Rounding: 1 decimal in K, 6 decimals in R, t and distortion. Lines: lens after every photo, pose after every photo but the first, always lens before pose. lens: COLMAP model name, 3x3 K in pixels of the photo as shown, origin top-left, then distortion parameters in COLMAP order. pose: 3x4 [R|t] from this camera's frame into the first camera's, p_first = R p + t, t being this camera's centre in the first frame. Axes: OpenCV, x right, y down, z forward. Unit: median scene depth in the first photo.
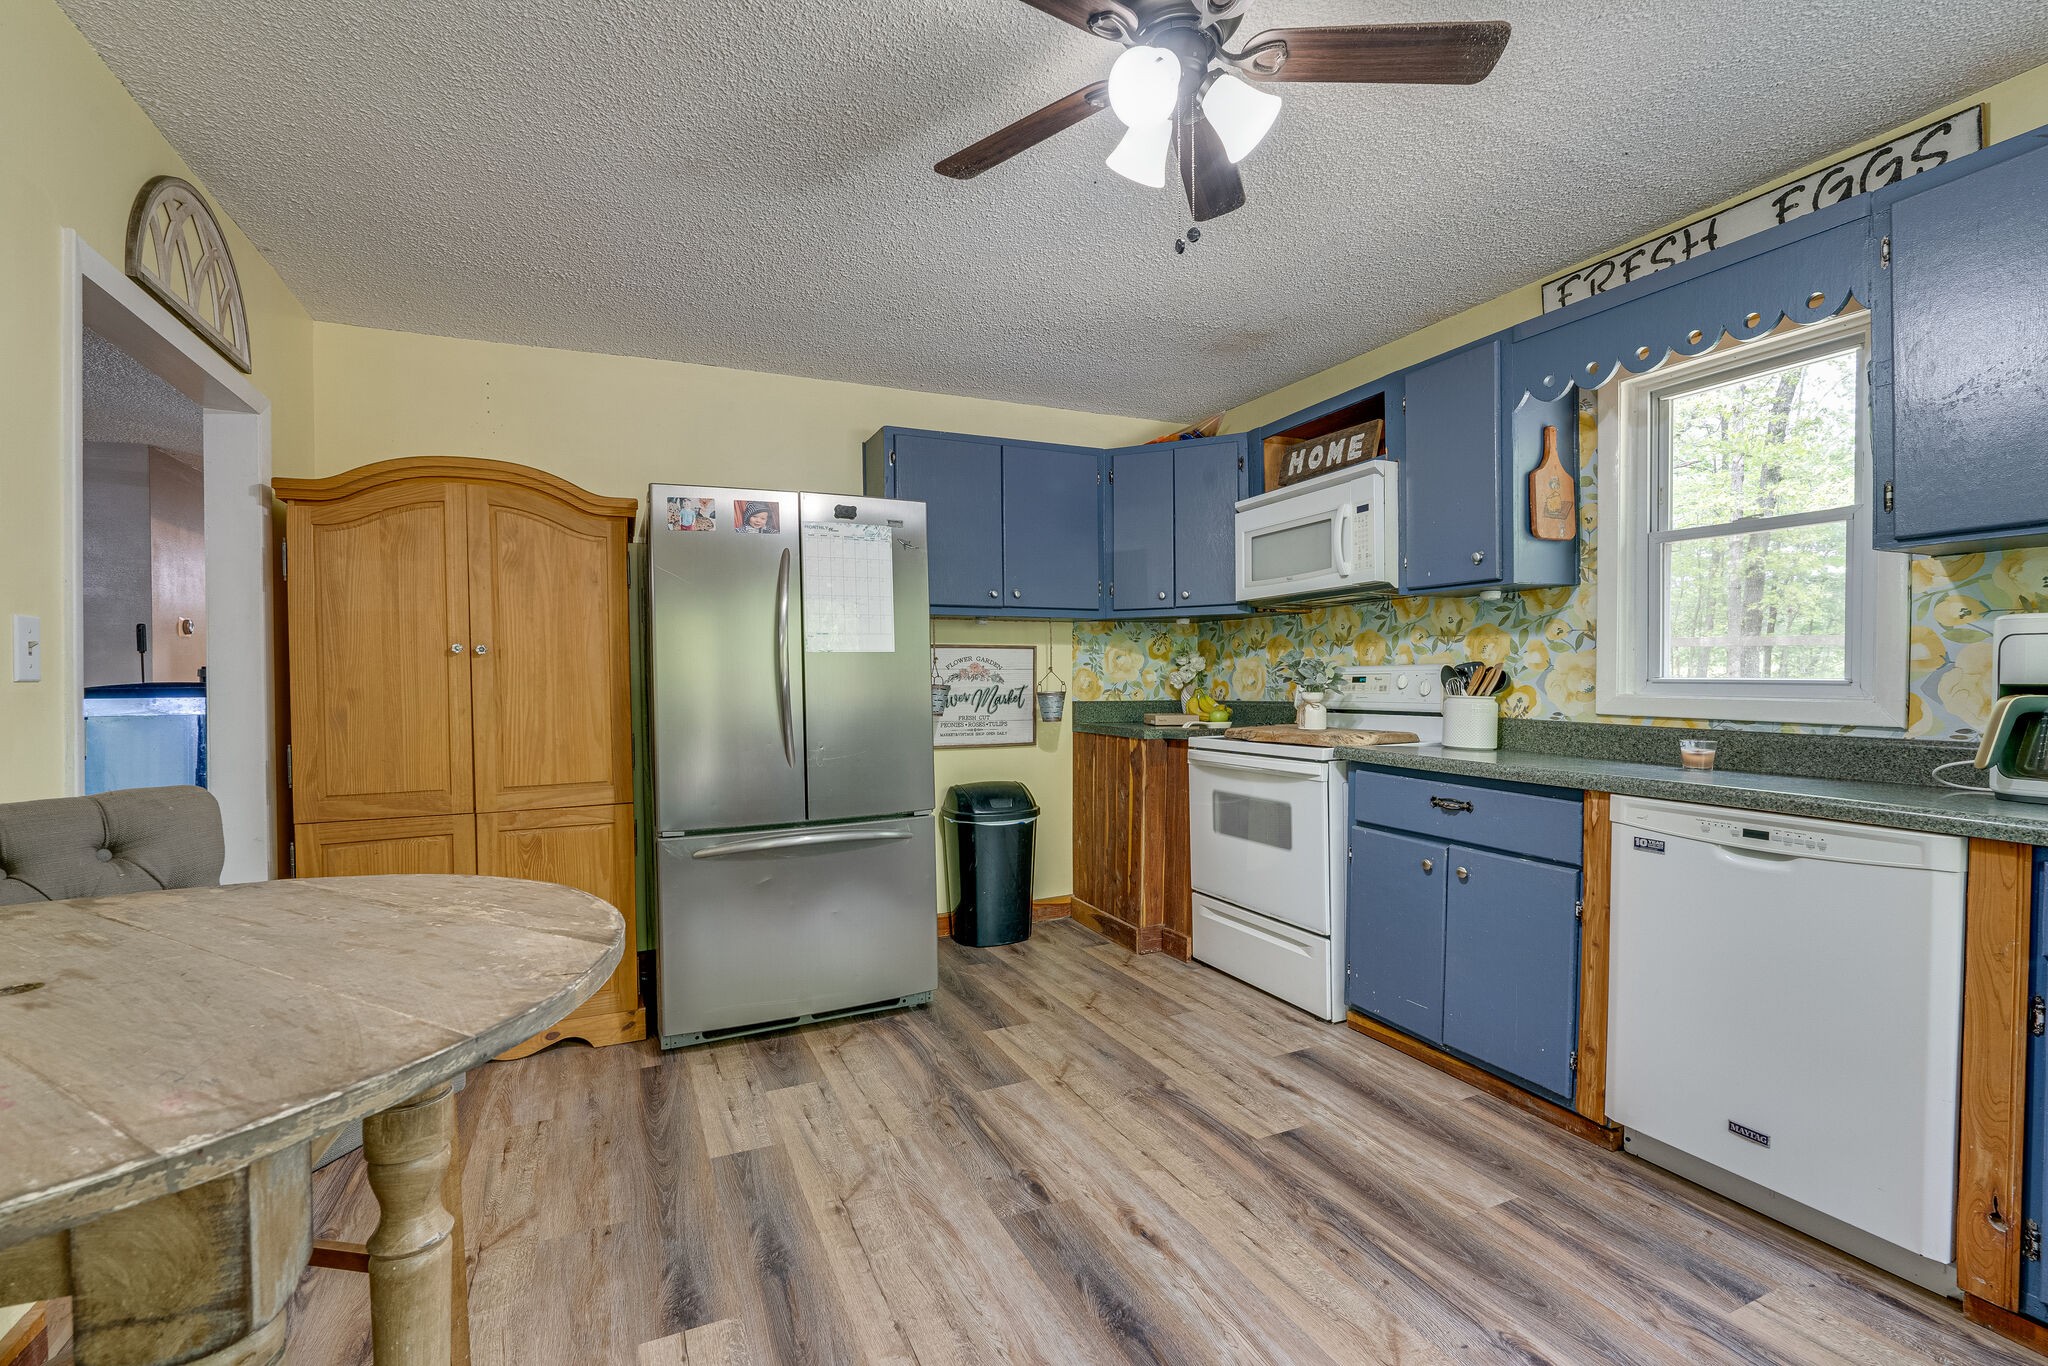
lens RADIAL K [[909.8, 0, 1021.3], [0, 909.8, 701.8], [0, 0, 1]] dist [-0.001492, -0.000792]
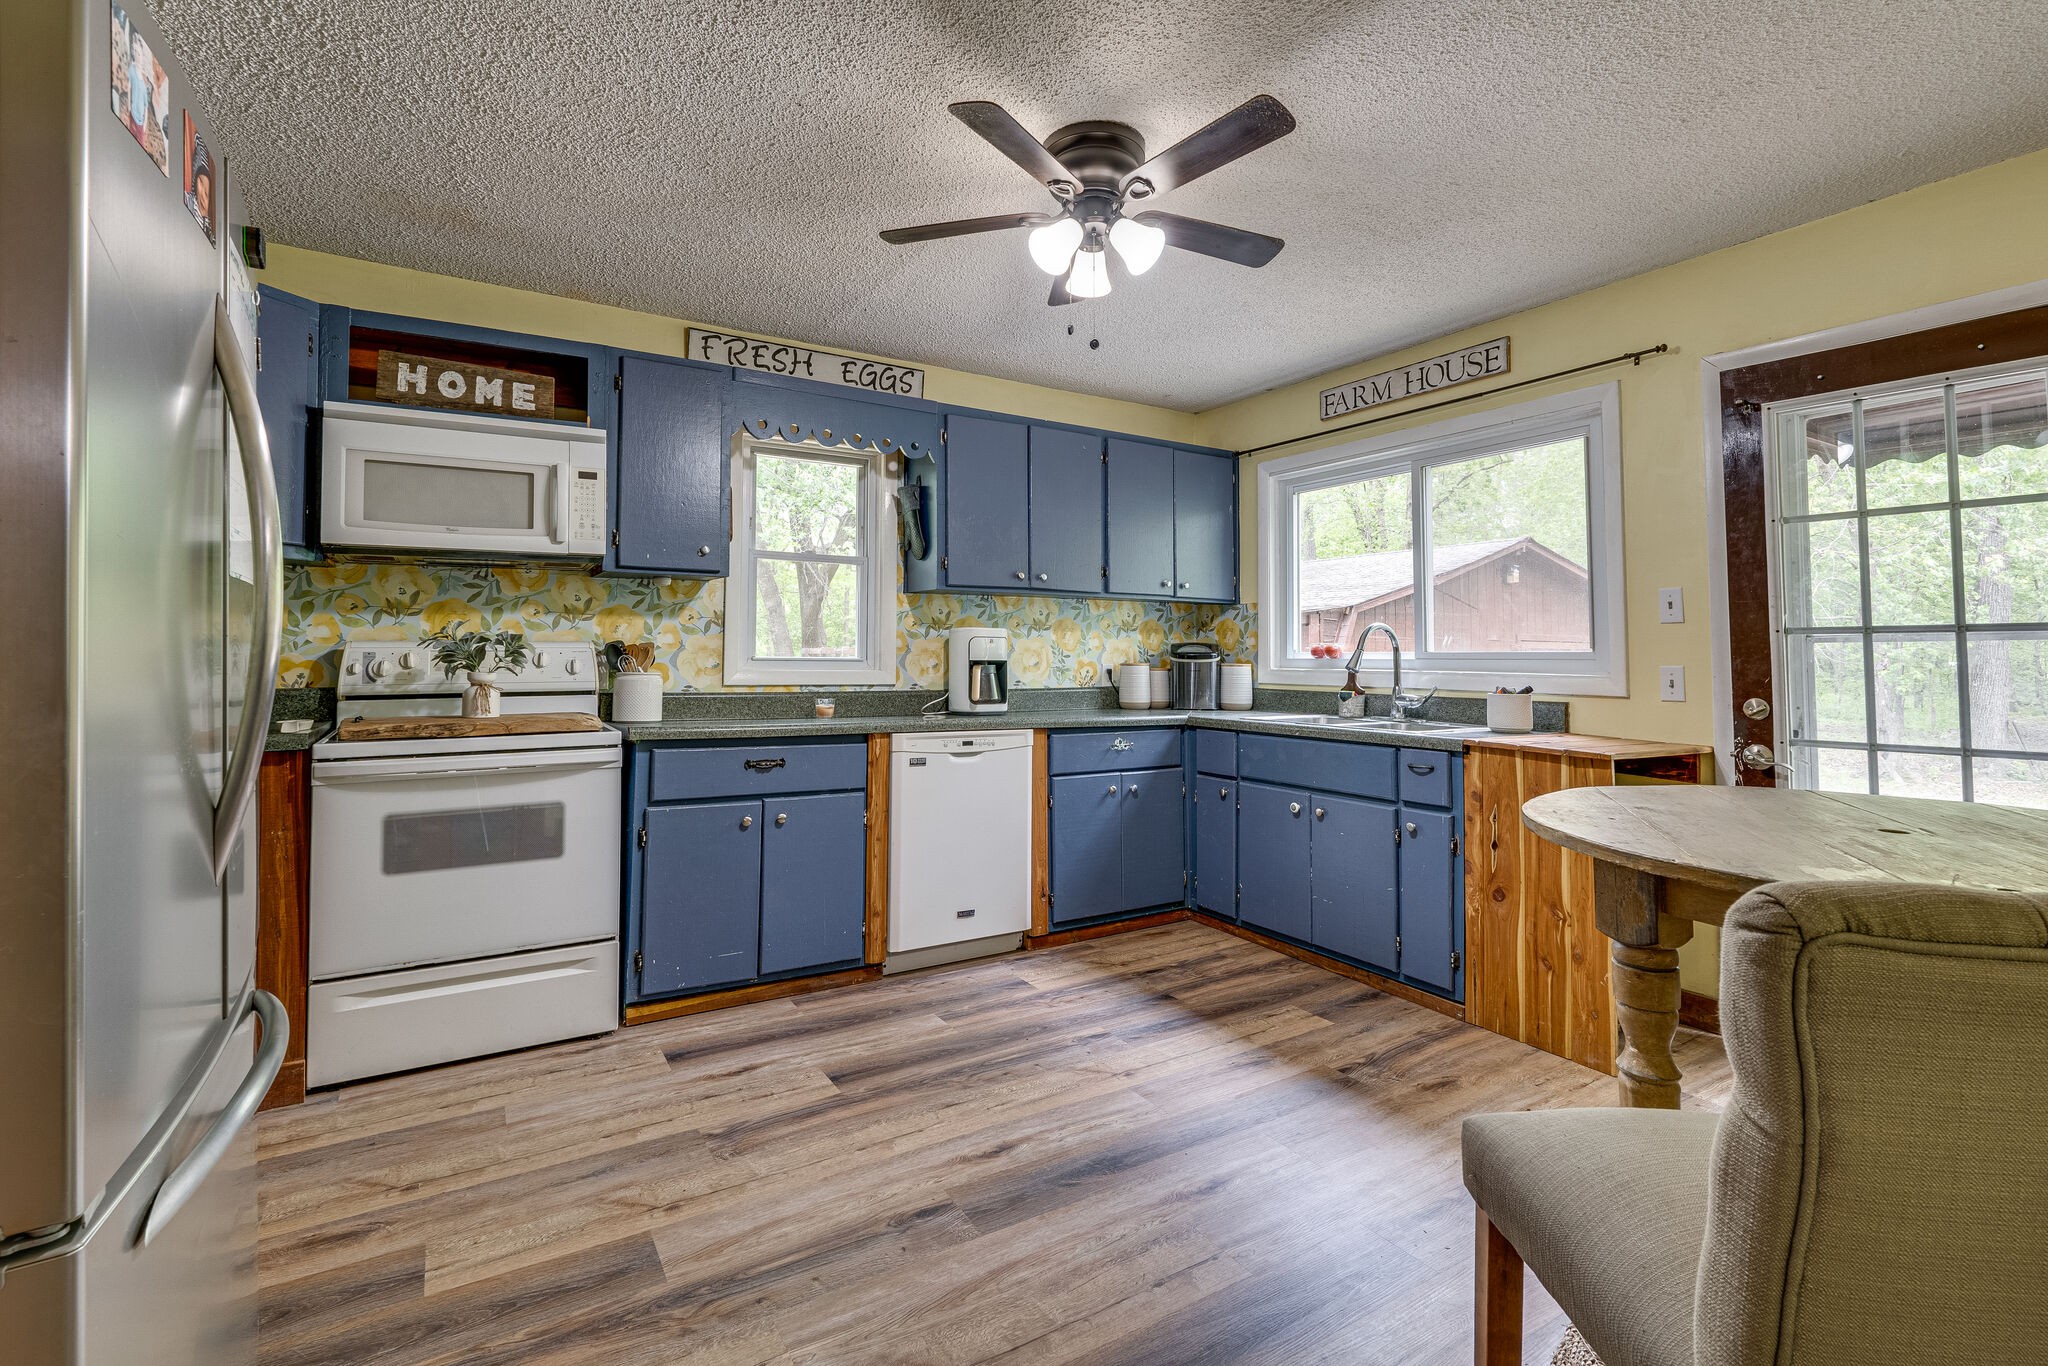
lens RADIAL K [[932.3, 0, 1022.1], [0, 932.3, 628.1], [0, 0, 1]] dist [-0.010419, -0.000253]
pose [[-0.132105, 0.037151, 0.990539, -0.766220], [0.025641, 0.999091, -0.034052, -0.012087], [-0.990904, 0.020900, -0.132938, 0.830757]]
